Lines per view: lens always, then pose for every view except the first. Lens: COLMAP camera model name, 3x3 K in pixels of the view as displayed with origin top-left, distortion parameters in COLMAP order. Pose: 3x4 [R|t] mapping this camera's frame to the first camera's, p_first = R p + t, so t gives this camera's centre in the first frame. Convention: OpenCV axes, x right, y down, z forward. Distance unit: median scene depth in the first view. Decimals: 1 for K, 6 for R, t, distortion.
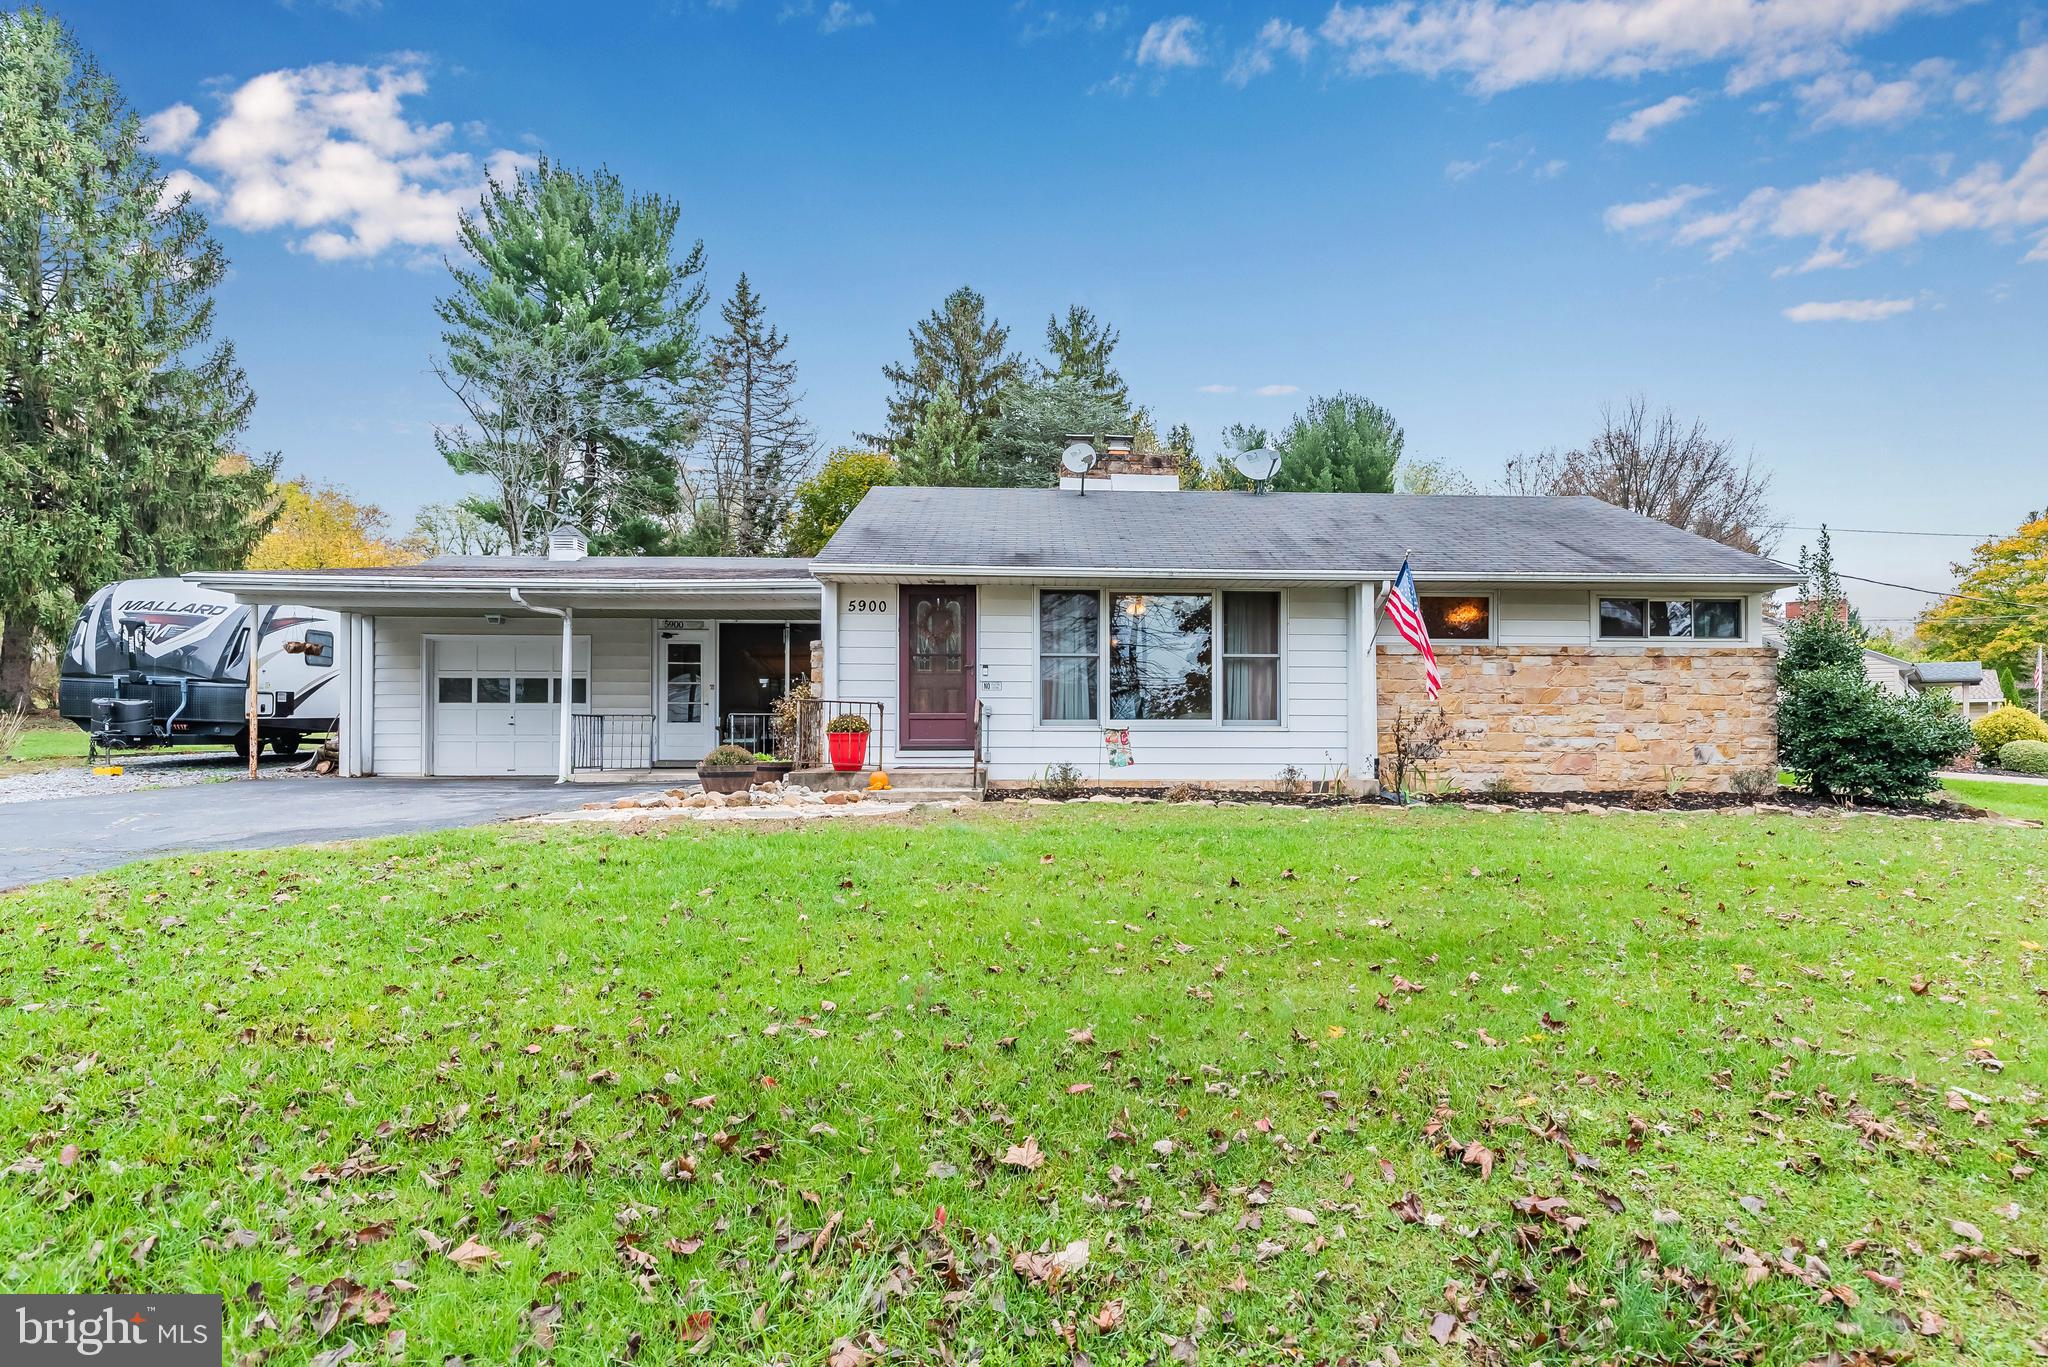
lens RADIAL K [[1011.3, 0, 1041.6], [0, 1011.3, 710.5], [0, 0, 1]] dist [-0.001040, 0.002589]
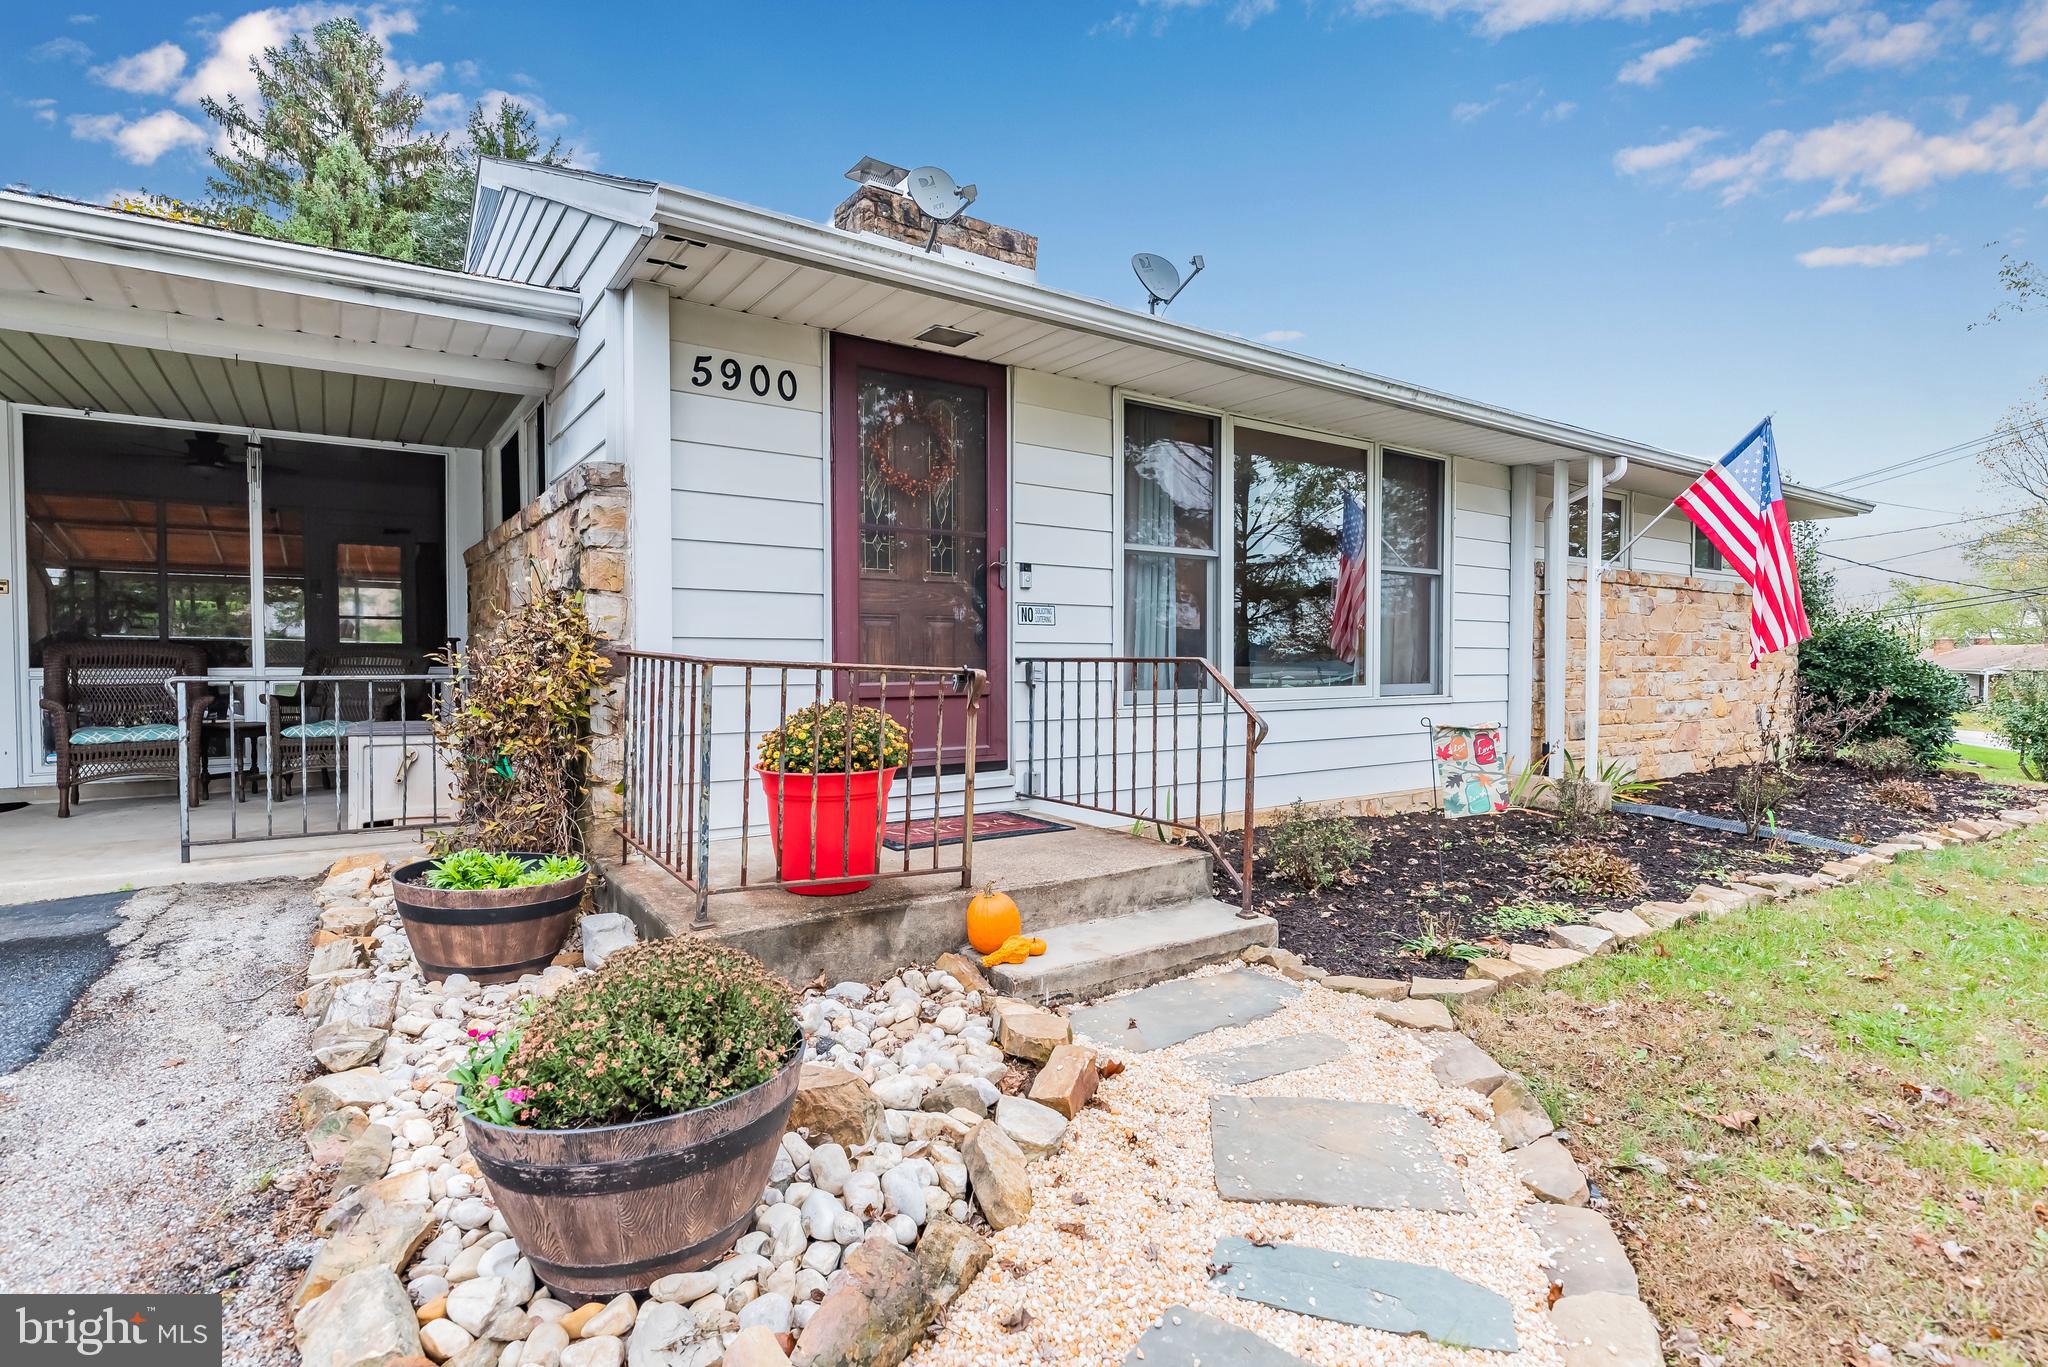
lens RADIAL K [[1011.3, 0, 1027.8], [0, 1011.3, 667.0], [0, 0, 1]] dist [-0.001040, 0.002589]
pose [[0.841214, -0.006918, 0.540659, -0.275479], [-0.013927, 0.999309, 0.034456, -0.016912], [-0.540524, -0.036514, 0.840536, 0.640515]]
